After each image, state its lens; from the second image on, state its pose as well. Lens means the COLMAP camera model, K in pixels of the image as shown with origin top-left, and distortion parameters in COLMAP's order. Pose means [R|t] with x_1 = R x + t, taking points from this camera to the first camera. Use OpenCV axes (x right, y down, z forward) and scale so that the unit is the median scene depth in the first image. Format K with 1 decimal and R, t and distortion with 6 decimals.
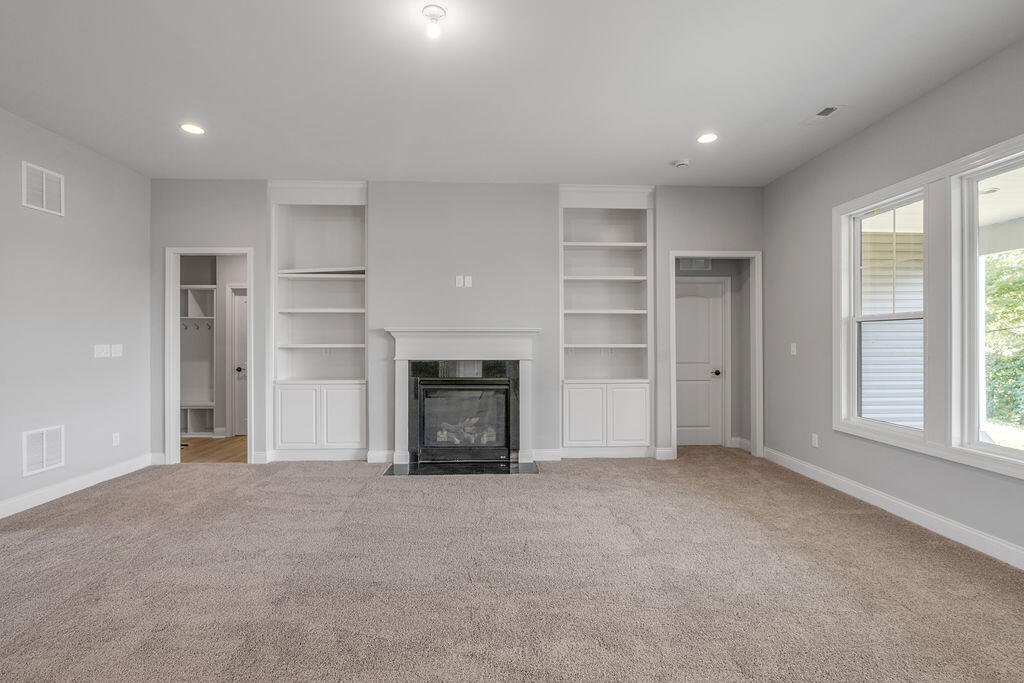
lens RADIAL K [[457.9, 0, 514.1], [0, 457.9, 342.3], [0, 0, 1]] dist [-0.010048, -0.000890]
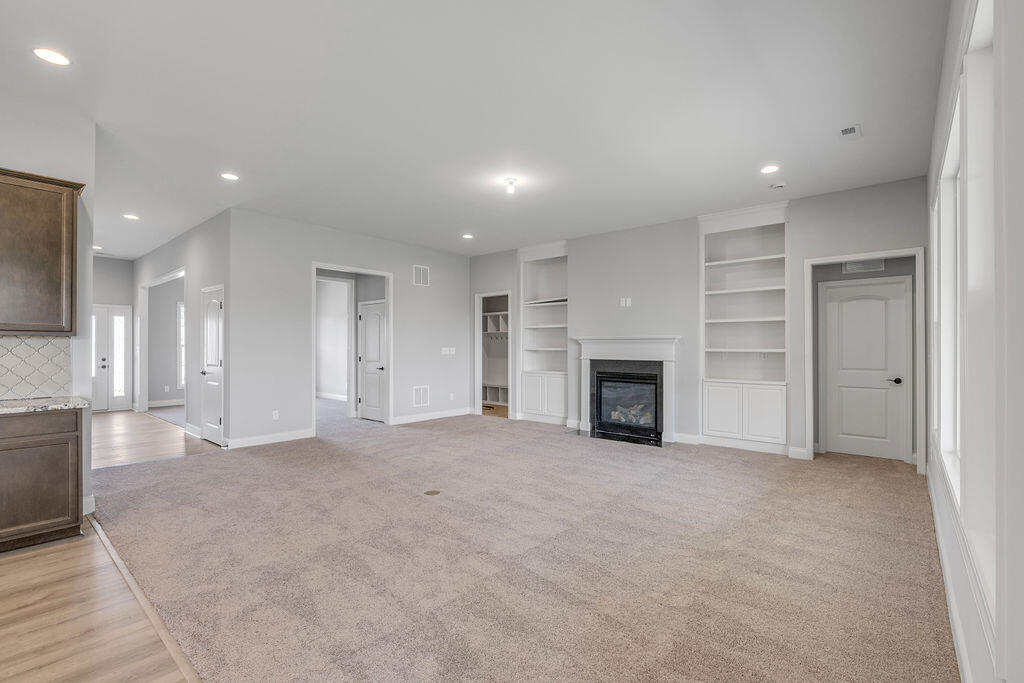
lens RADIAL K [[457.9, 0, 513.2], [0, 457.9, 344.0], [0, 0, 1]] dist [-0.010048, -0.000890]
pose [[0.730701, -0.002689, -0.682692, 0.567644], [-0.005268, 0.999940, -0.009577, 0.006165], [0.682677, 0.010595, 0.730643, -0.215289]]
